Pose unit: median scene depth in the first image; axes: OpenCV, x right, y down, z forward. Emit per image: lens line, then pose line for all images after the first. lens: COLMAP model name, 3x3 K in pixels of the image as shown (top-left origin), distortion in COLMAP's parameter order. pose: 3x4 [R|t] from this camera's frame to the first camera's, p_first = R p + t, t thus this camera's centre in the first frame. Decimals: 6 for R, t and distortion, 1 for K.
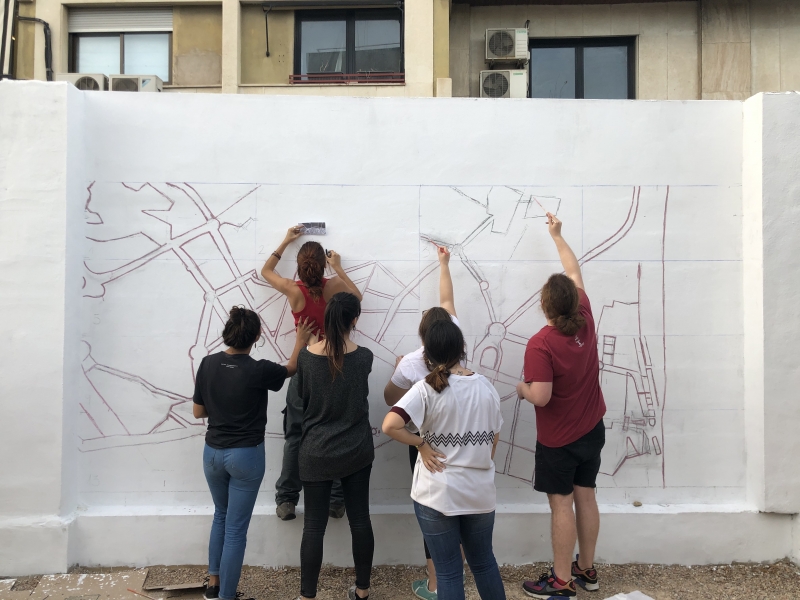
lens RADIAL K [[656.1, 0, 400.0], [0, 656.1, 300.0], [0, 0, 1]] dist [0.035565, -0.008873]
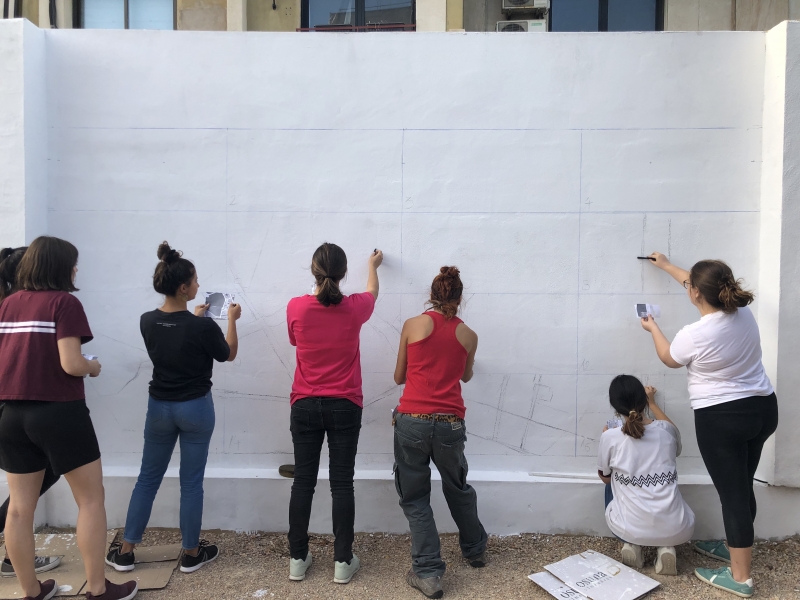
lens RADIAL K [[645.6, 0, 400.0], [0, 645.6, 300.0], [0, 0, 1]] dist [0.031732, -0.011860]
pose [[0.998612, 0.006329, -0.052282, 0.076014], [-0.003764, 0.998791, 0.049013, 0.019795], [0.052529, -0.048749, 0.997429, 0.082797]]
